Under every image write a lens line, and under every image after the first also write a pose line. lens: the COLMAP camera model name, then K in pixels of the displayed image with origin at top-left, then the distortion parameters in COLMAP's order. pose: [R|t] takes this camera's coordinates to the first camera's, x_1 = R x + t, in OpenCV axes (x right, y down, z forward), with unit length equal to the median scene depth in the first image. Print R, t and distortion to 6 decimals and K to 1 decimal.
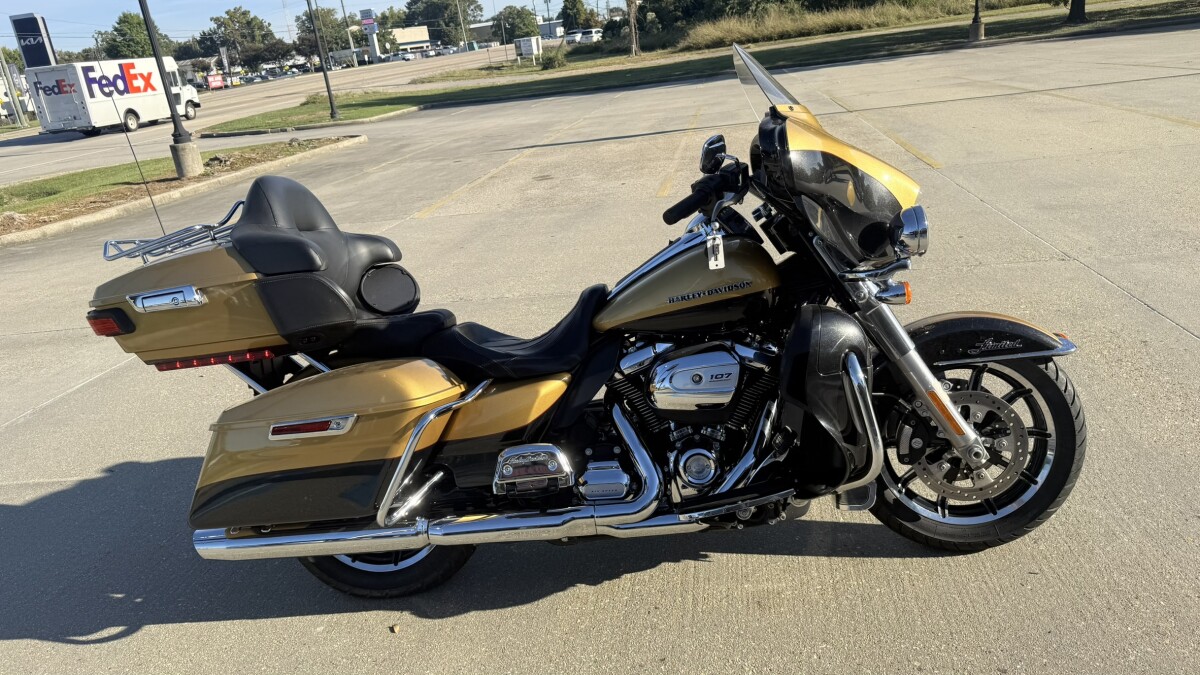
lens RADIAL K [[853.6, 0, 601.5], [0, 853.6, 335.5], [0, 0, 1]] dist [0.075263, -0.104060]
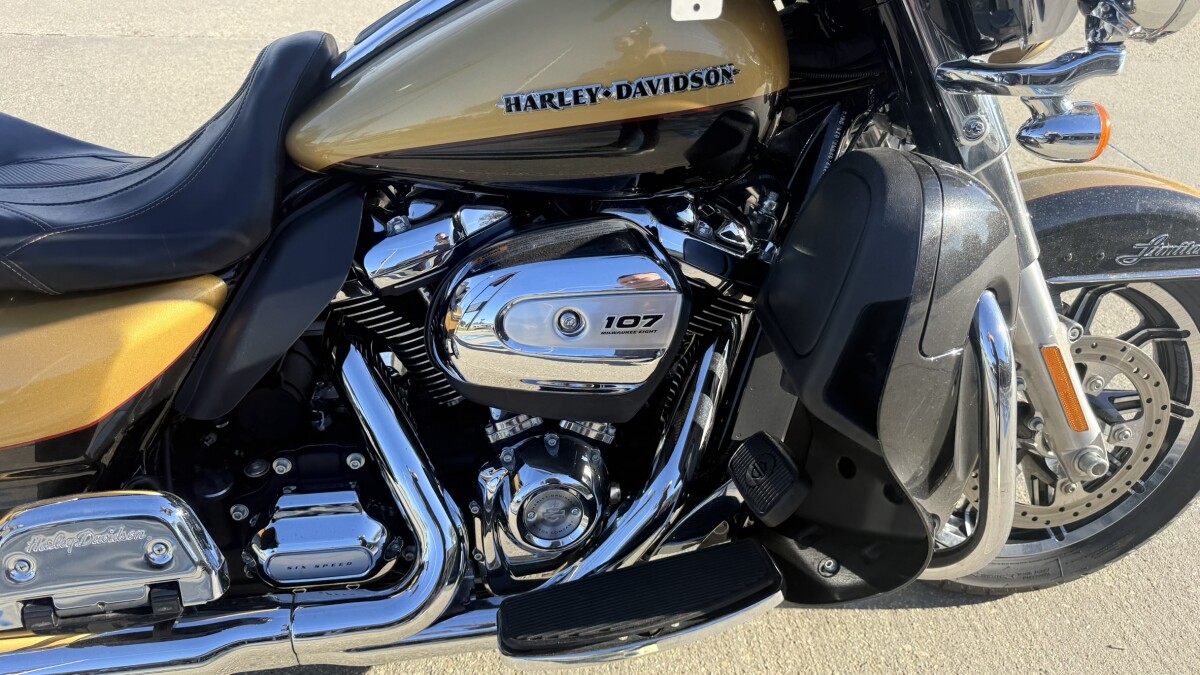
lens RADIAL K [[853.6, 0, 601.5], [0, 853.6, 335.5], [0, 0, 1]] dist [0.075263, -0.104060]
pose [[0.965247, 0.007496, 0.261230, 0.022339], [-0.076434, 0.963978, 0.254764, -0.036669], [-0.249911, -0.265877, 0.931050, 0.555092]]
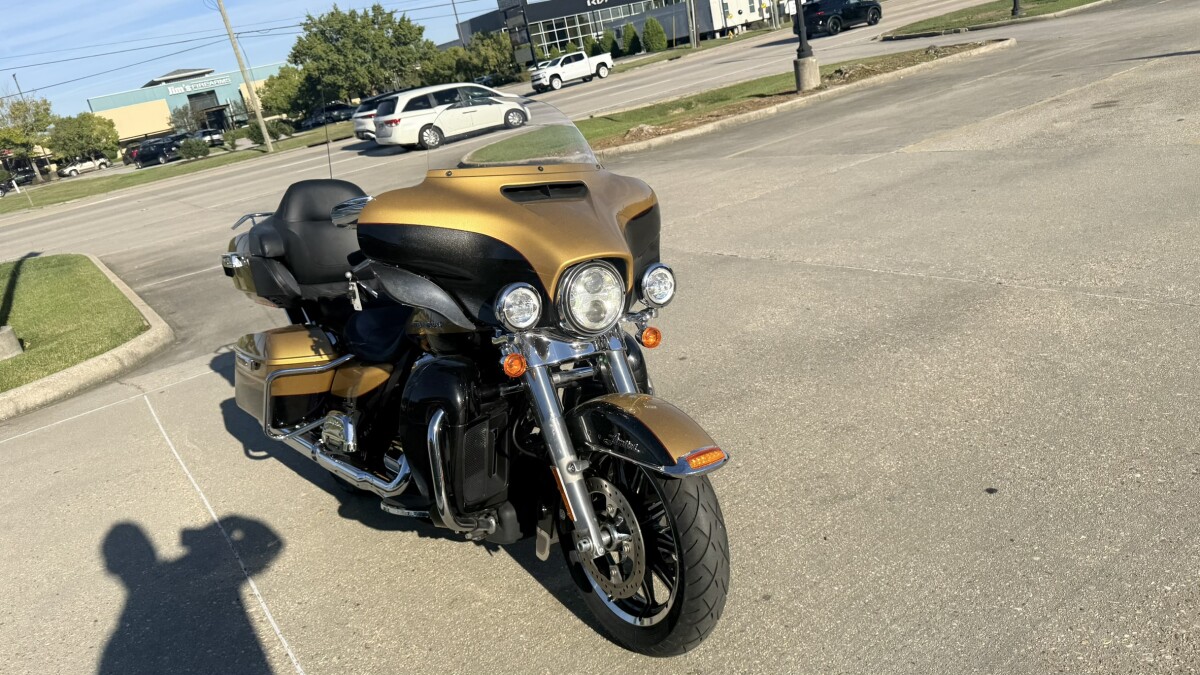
lens RADIAL K [[853.6, 0, 601.5], [0, 853.6, 335.5], [0, 0, 1]] dist [0.075263, -0.104060]
pose [[0.699999, 0.207108, -0.683452, 0.930120], [-0.123934, 0.977732, 0.169350, -0.224734], [0.703307, -0.033842, 0.710080, 0.310348]]
